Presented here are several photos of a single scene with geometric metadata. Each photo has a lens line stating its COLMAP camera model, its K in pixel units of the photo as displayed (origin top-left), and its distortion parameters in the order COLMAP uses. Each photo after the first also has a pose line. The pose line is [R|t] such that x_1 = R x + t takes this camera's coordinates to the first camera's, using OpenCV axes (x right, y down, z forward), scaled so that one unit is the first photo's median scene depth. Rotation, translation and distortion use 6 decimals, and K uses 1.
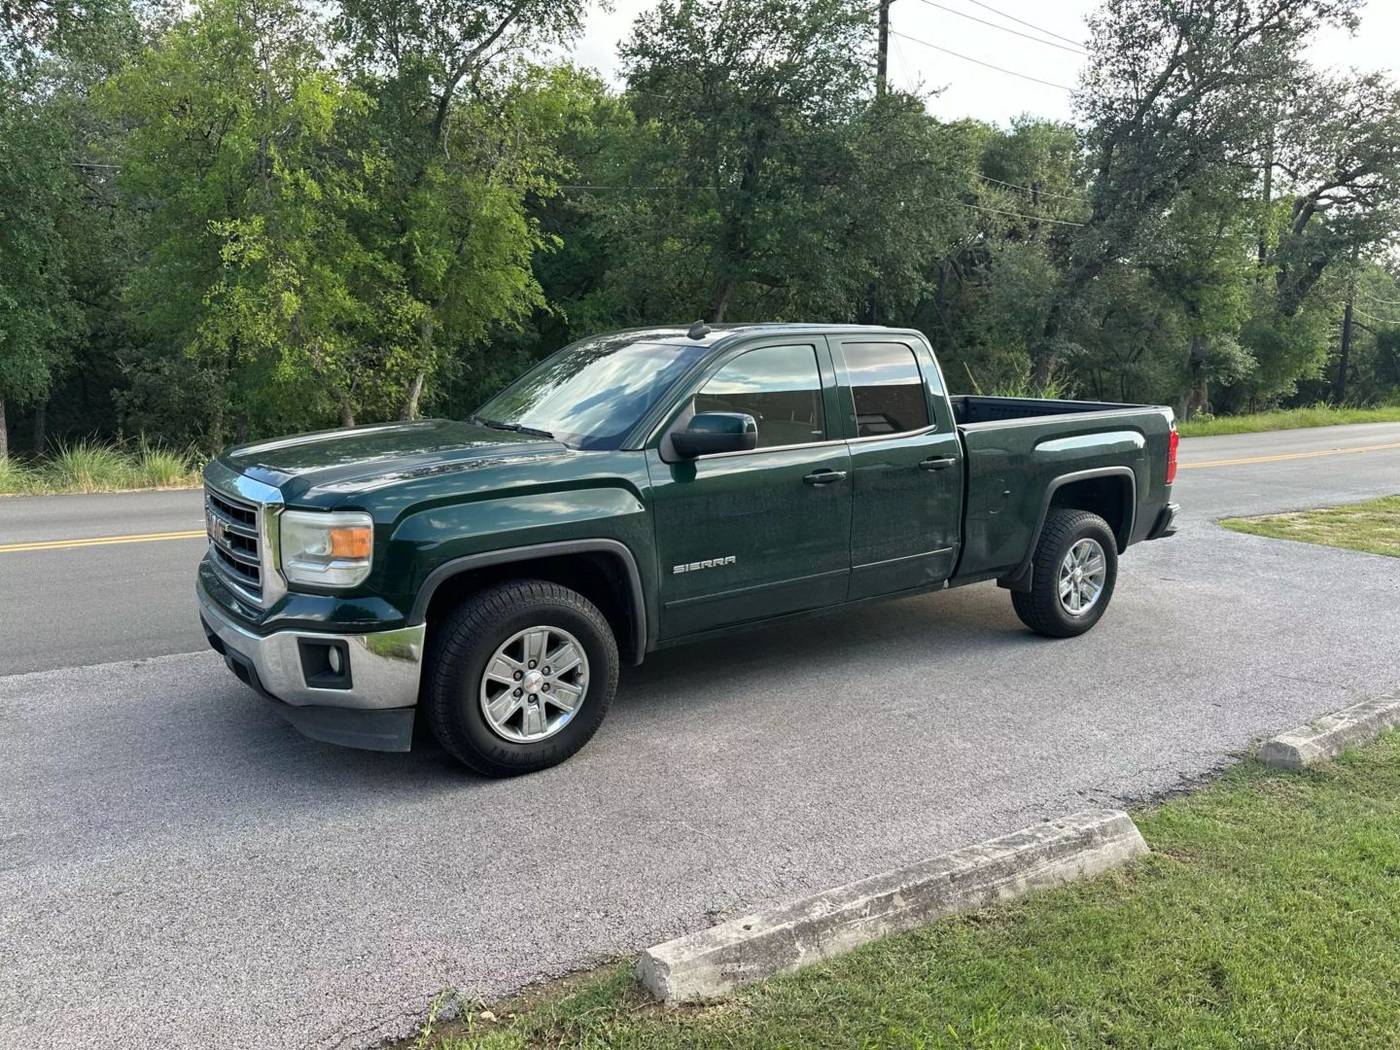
lens RADIAL K [[1053.7, 0, 703.7], [0, 1053.7, 517.7], [0, 0, 1]] dist [0.007083, -0.015736]
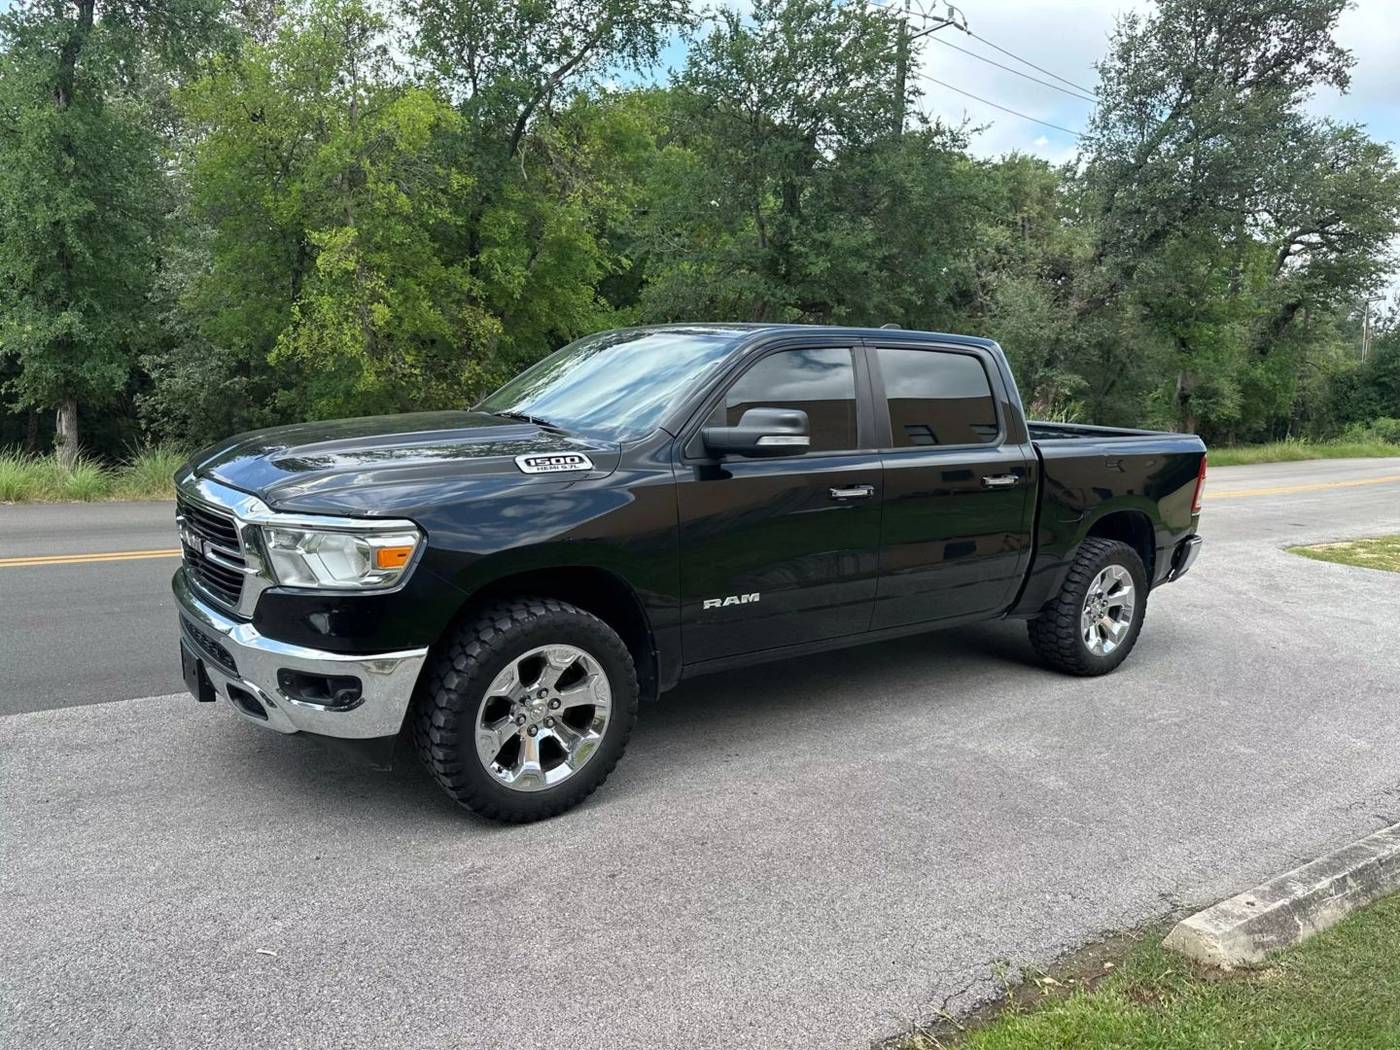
lens RADIAL K [[1053.7, 0, 698.8], [0, 1053.7, 521.6], [0, 0, 1]] dist [0.007083, -0.015736]
pose [[0.997997, 0.020670, 0.059789, -0.123179], [-0.019850, 0.999701, -0.014282, 0.001621], [-0.060066, 0.013067, 0.998109, -0.018399]]
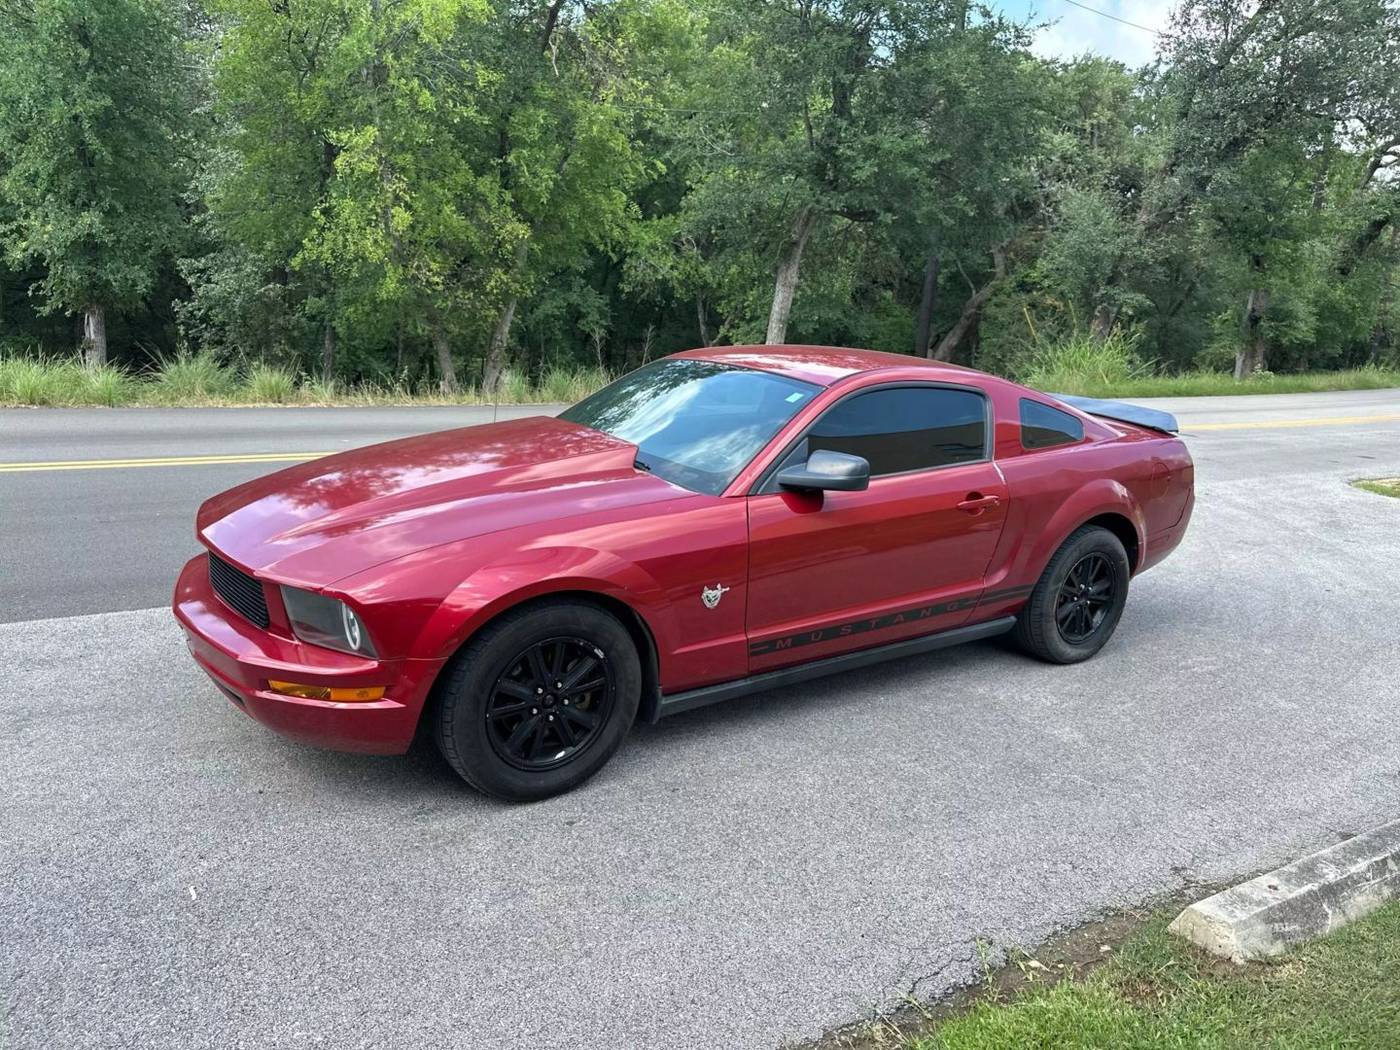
lens RADIAL K [[1053.7, 0, 690.7], [0, 1053.7, 526.0], [0, 0, 1]] dist [0.007083, -0.015736]
pose [[0.999113, 0.041240, 0.008526, -0.105474], [-0.041734, 0.996702, 0.069597, 0.000087], [-0.005627, -0.069891, 0.997539, 0.006083]]
